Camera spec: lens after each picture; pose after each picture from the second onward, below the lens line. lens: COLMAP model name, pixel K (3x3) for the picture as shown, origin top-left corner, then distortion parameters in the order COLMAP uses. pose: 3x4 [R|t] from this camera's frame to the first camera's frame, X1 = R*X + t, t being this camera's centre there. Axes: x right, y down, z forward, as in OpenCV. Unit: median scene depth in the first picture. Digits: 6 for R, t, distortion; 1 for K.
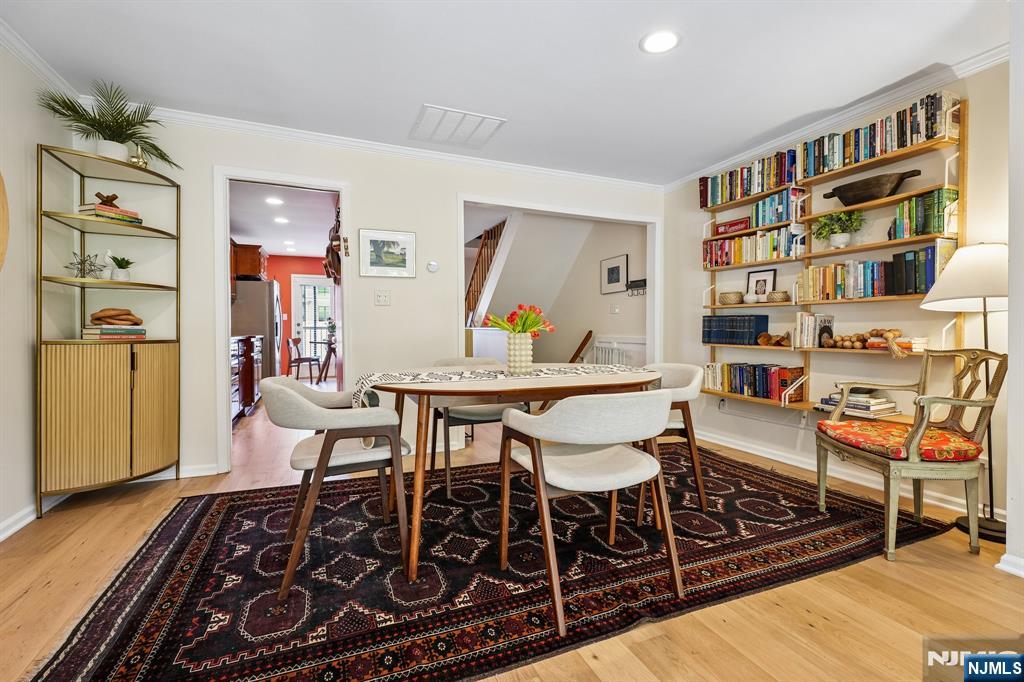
lens RADIAL K [[459.5, 0, 512.0], [0, 459.5, 336.3], [0, 0, 1]] dist [-0.008375, 0.003010]
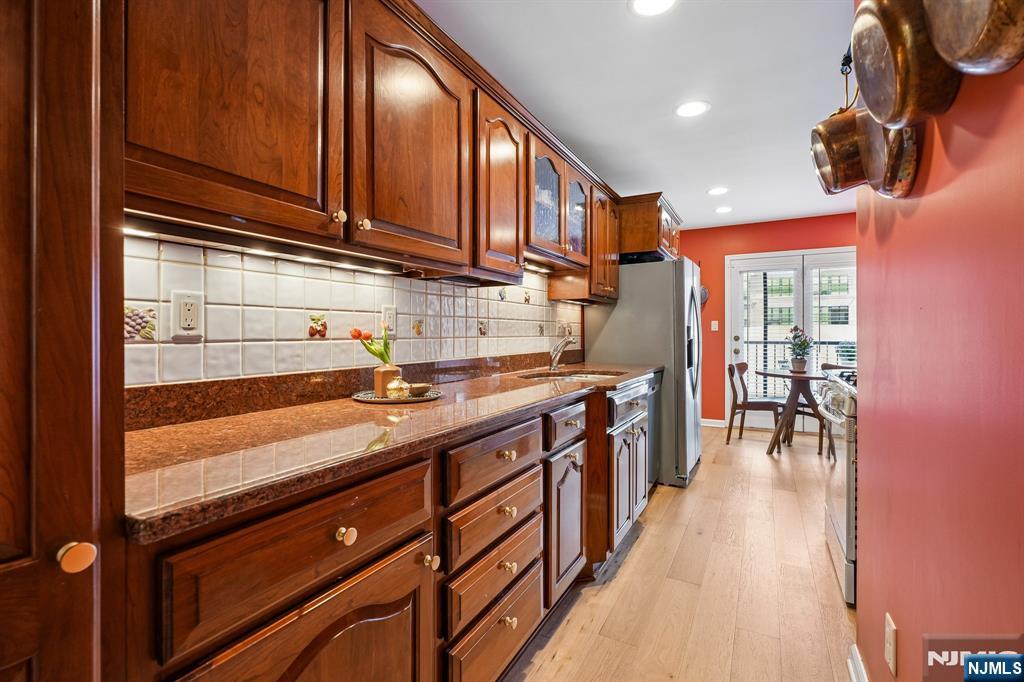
lens RADIAL K [[459.5, 0, 513.8], [0, 459.5, 331.8], [0, 0, 1]] dist [-0.008375, 0.003010]
pose [[0.618217, -0.005855, -0.785986, -0.492095], [-0.008390, 0.999866, -0.014048, -0.064074], [0.785963, 0.015279, 0.618085, 1.115967]]
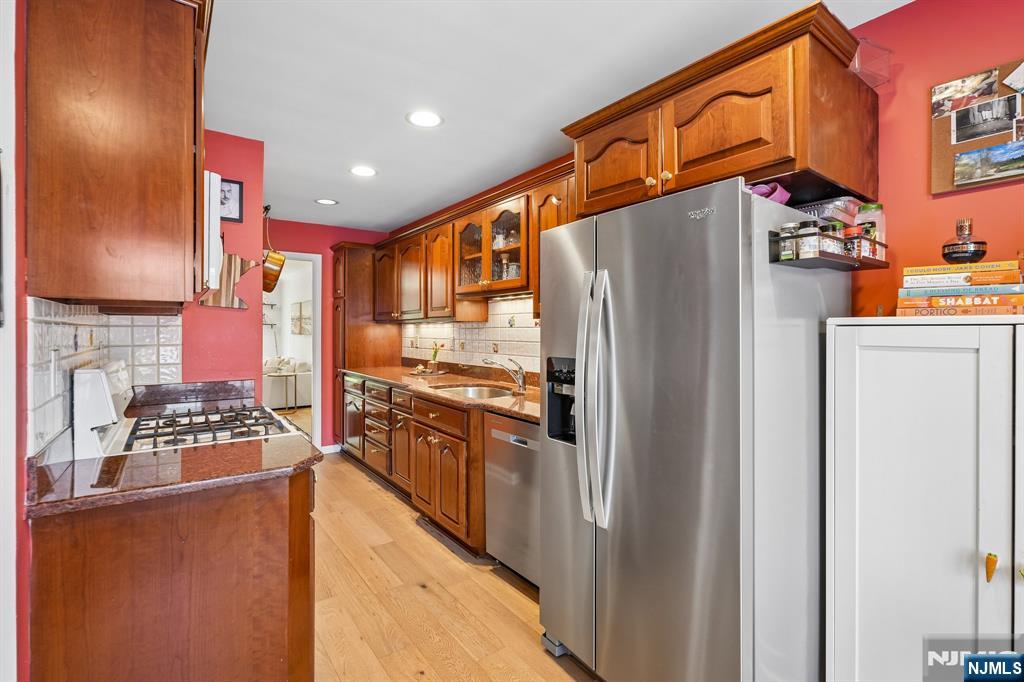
lens RADIAL K [[459.5, 0, 513.6], [0, 459.5, 333.2], [0, 0, 1]] dist [-0.008375, 0.003010]
pose [[-0.970705, 0.000067, -0.240275, -0.892327], [-0.005255, 0.999755, 0.021510, -0.139110], [0.240218, 0.022142, -0.970467, 2.613860]]
